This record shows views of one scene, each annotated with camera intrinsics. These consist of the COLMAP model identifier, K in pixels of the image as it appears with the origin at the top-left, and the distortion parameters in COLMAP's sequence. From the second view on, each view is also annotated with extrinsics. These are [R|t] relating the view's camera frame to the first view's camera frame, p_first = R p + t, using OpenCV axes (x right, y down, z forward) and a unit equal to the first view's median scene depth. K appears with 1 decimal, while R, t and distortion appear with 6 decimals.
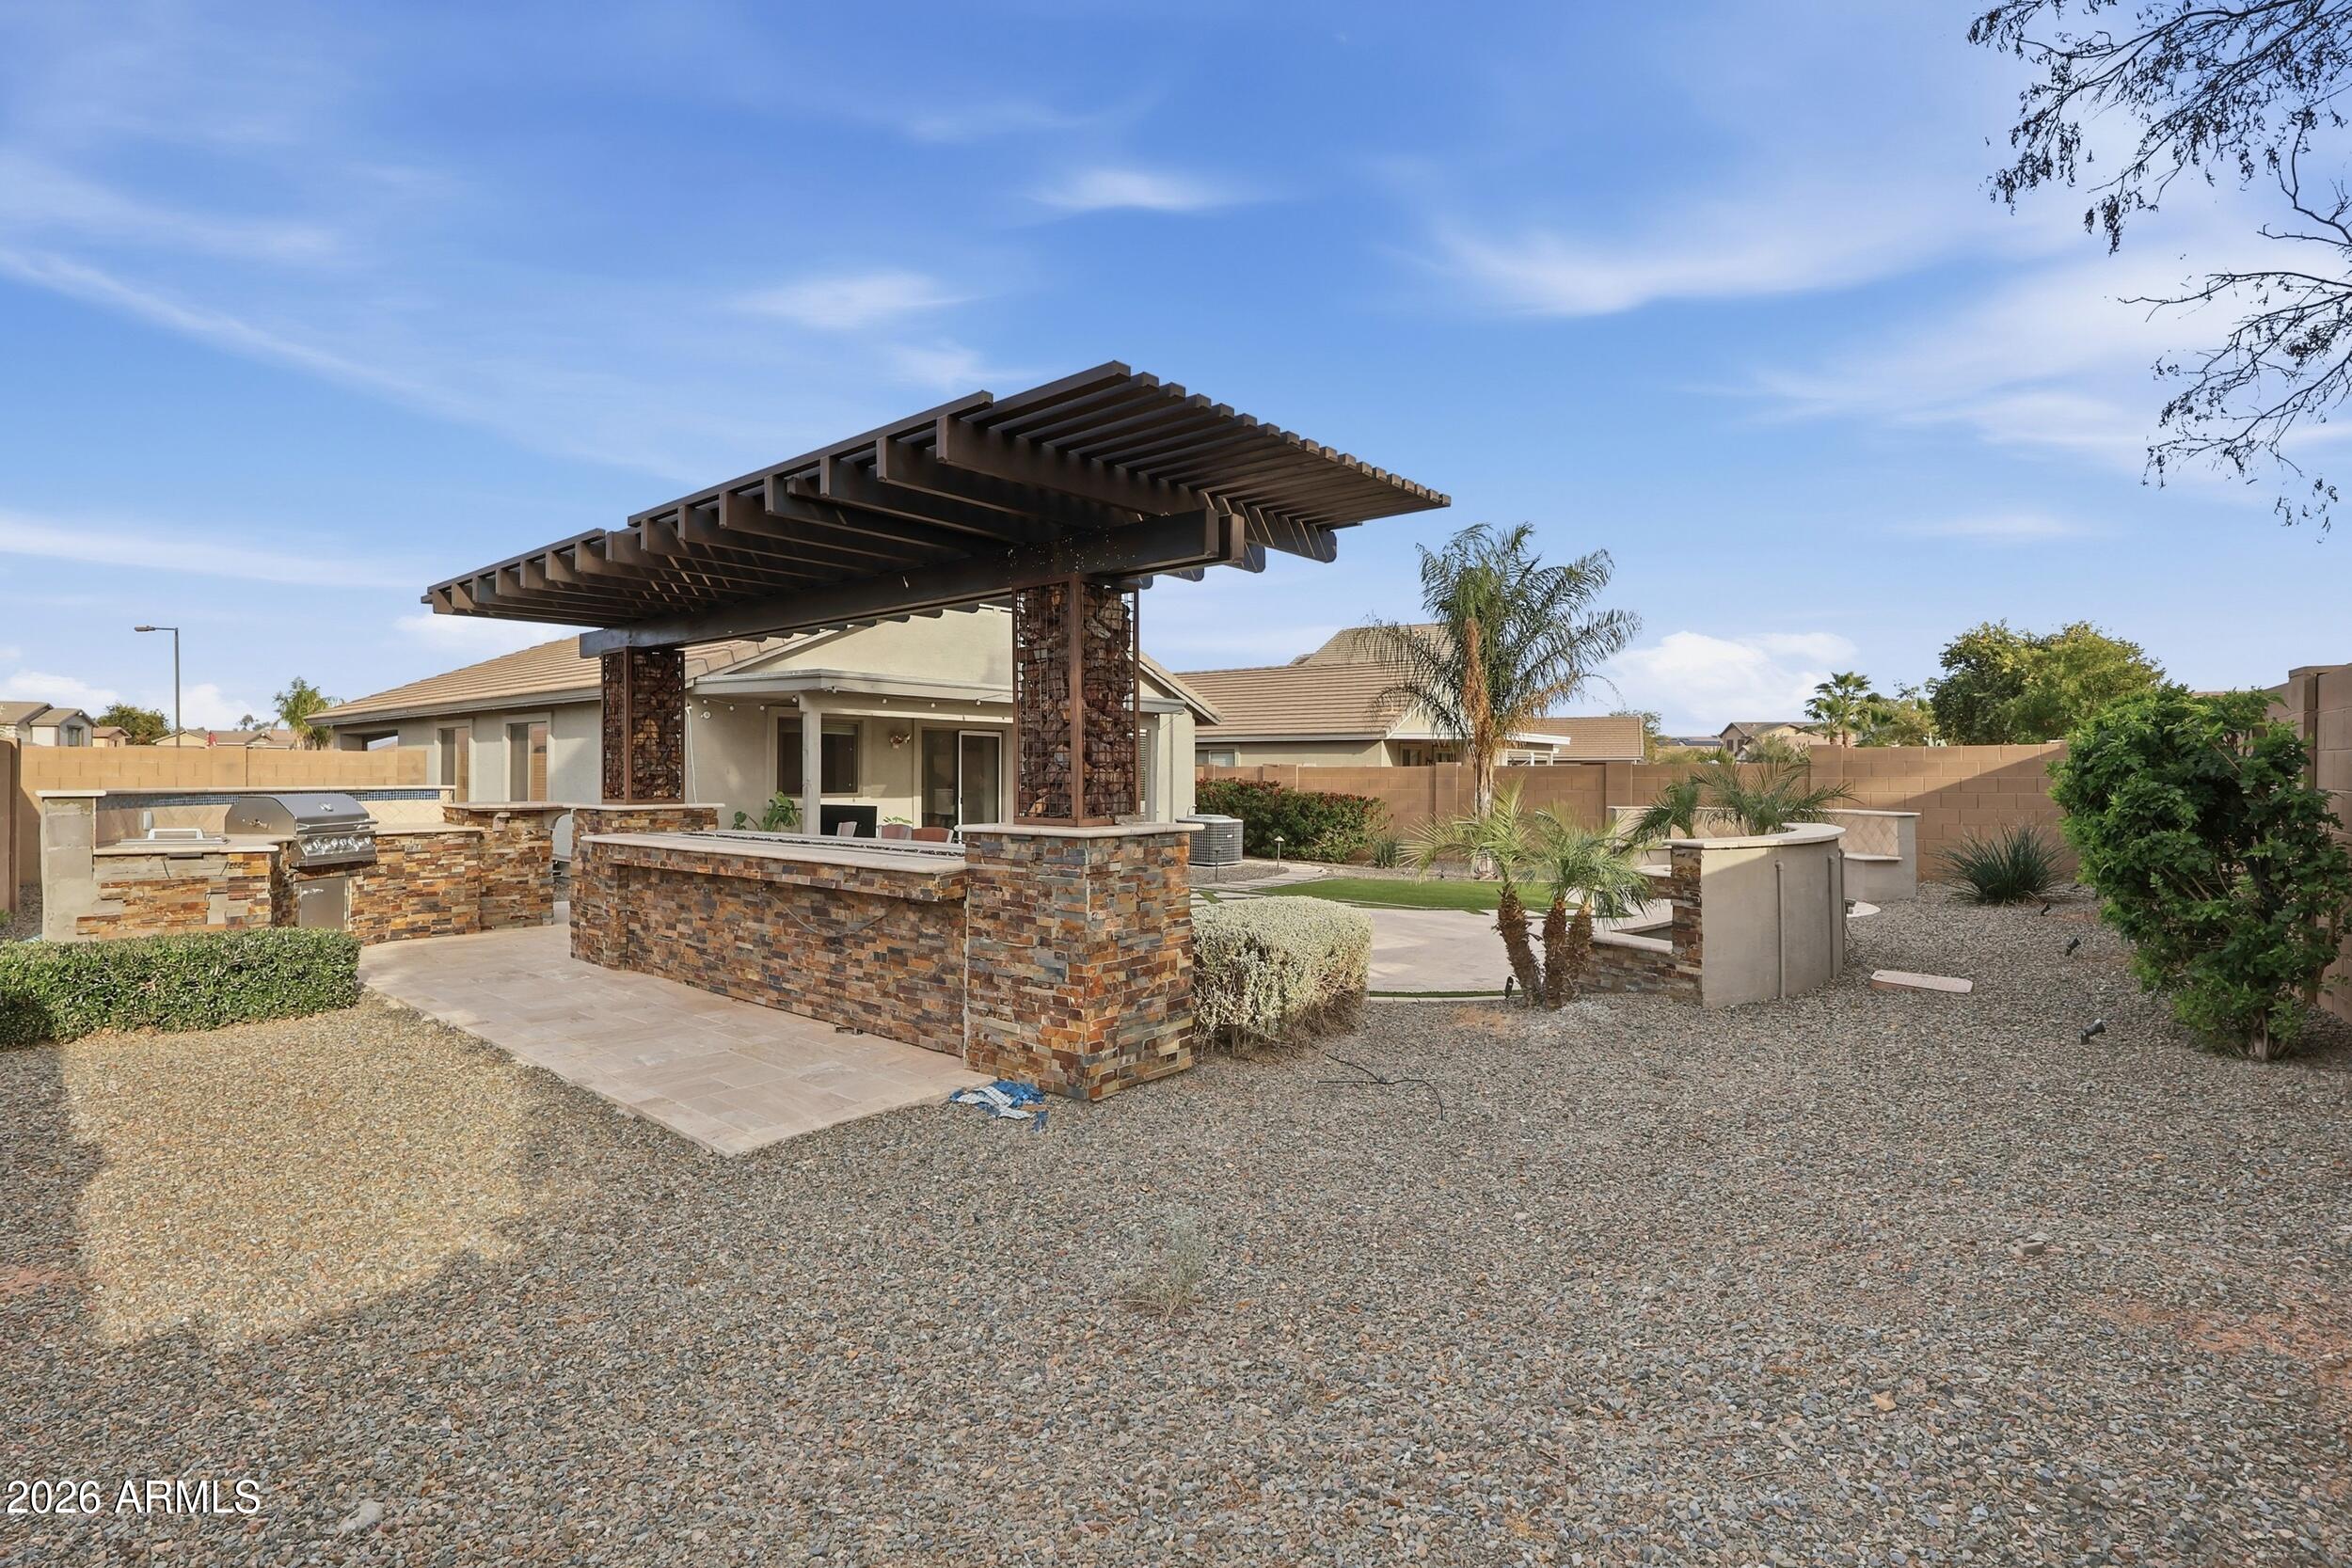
lens RADIAL K [[1090.5, 0, 1186.4], [0, 1090.5, 771.6], [0, 0, 1]] dist [0.003544, 0.000331]
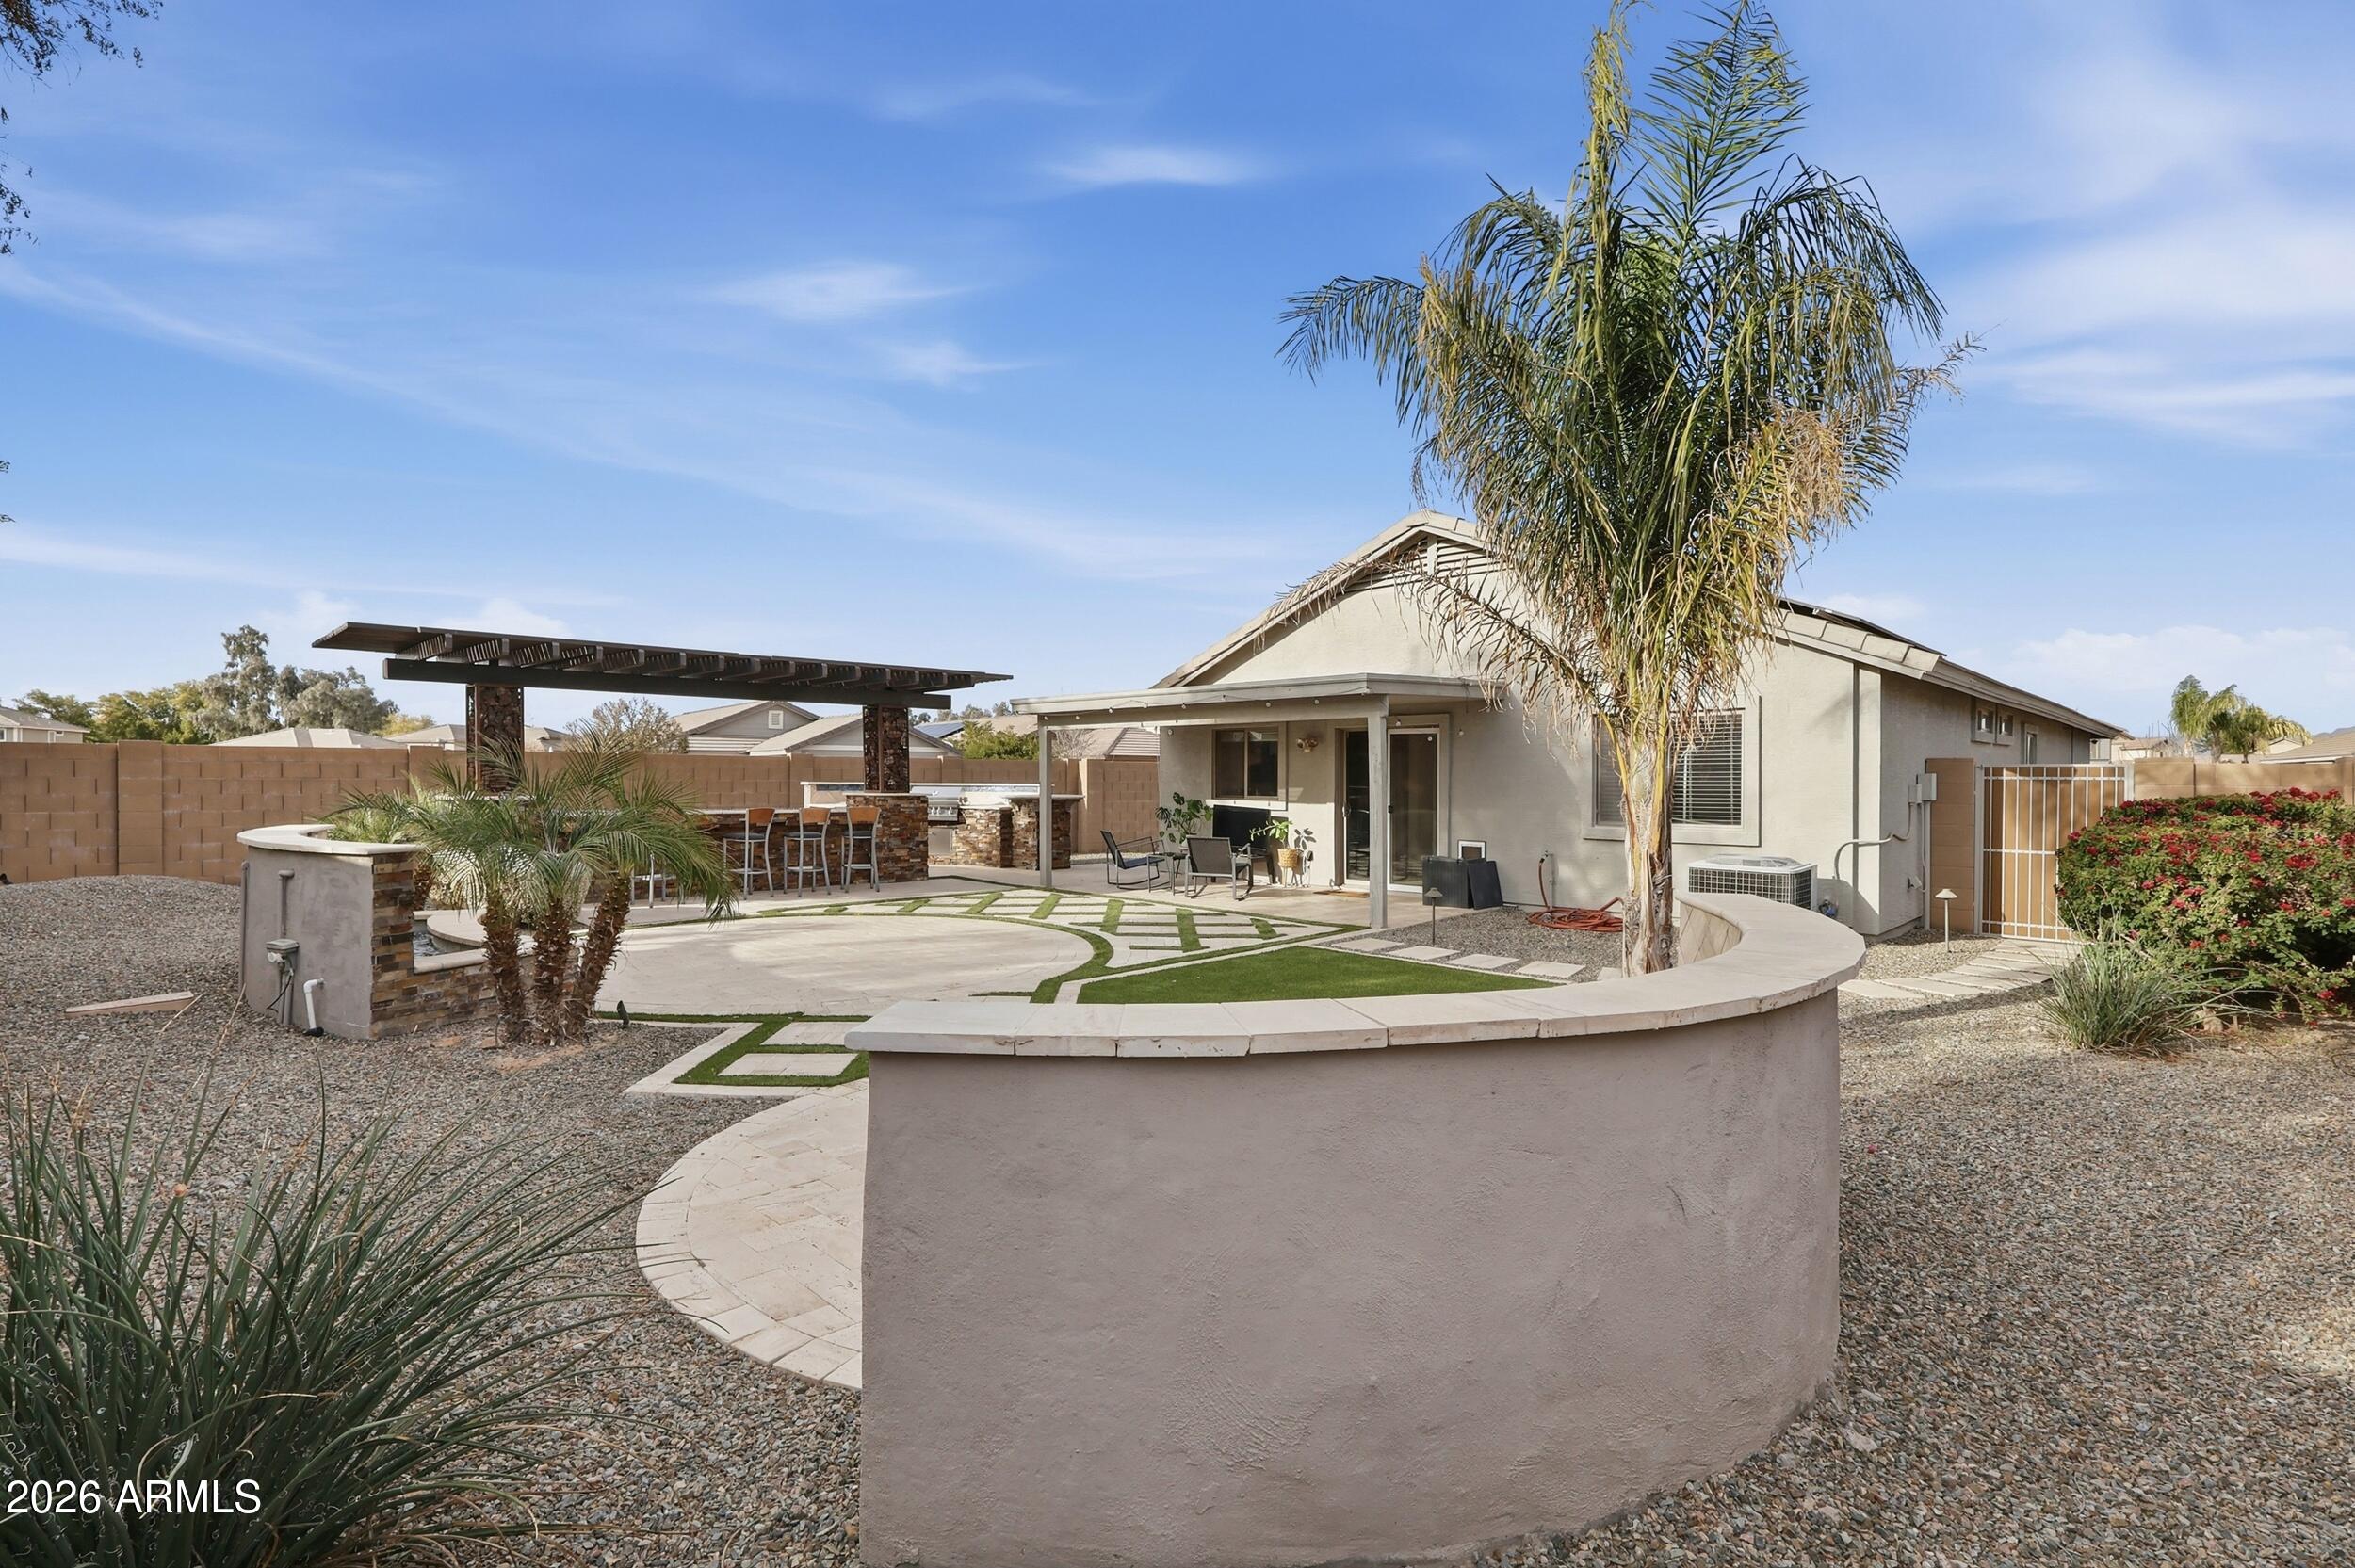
lens RADIAL K [[1091.9, 0, 1187.9], [0, 1091.9, 771.6], [0, 0, 1]] dist [0.003544, 0.000331]
pose [[-0.077810, -0.008203, -0.996934, 0.922003], [-0.006102, 0.999951, -0.007752, 0.004627], [0.996950, 0.005480, -0.077856, 1.233705]]
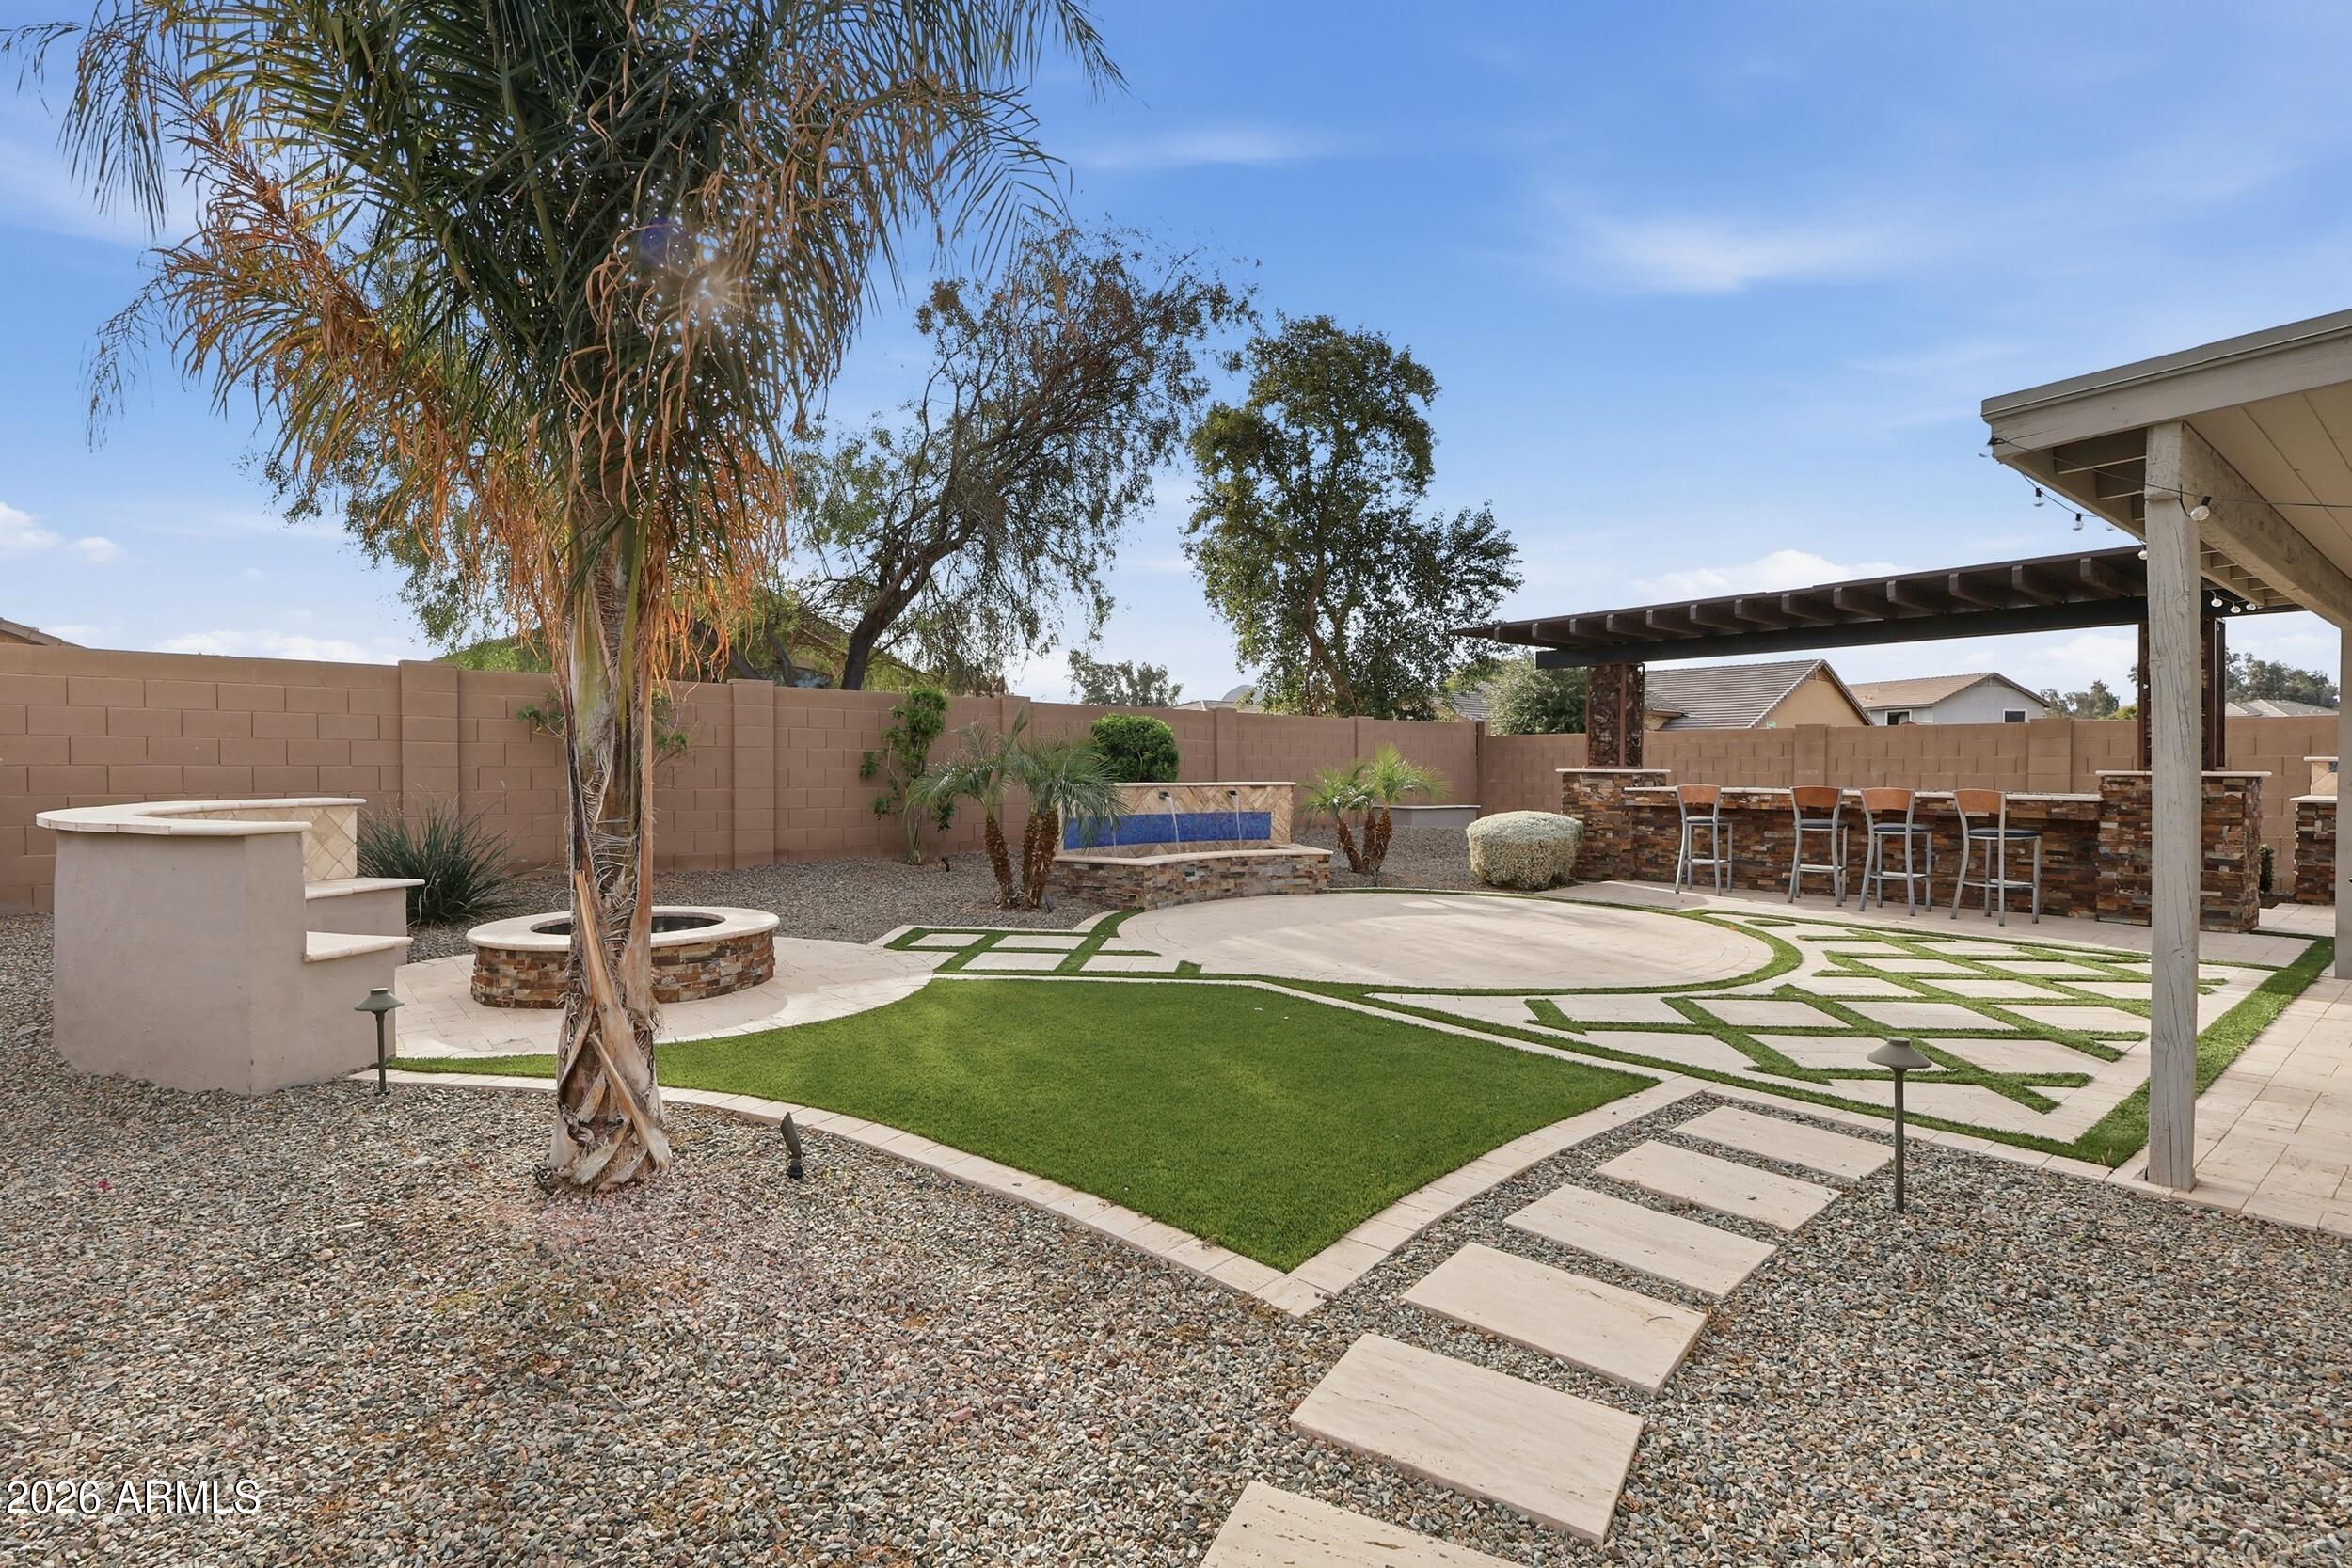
lens RADIAL K [[1101.7, 0, 1160.0], [0, 1101.7, 784.5], [0, 0, 1]] dist [-0.012018, 0.000282]
pose [[-0.976203, -0.002446, 0.216846, 0.138872], [0.001126, 0.999866, 0.016348, 0.020390], [-0.216857, 0.016203, -0.976069, 1.658842]]
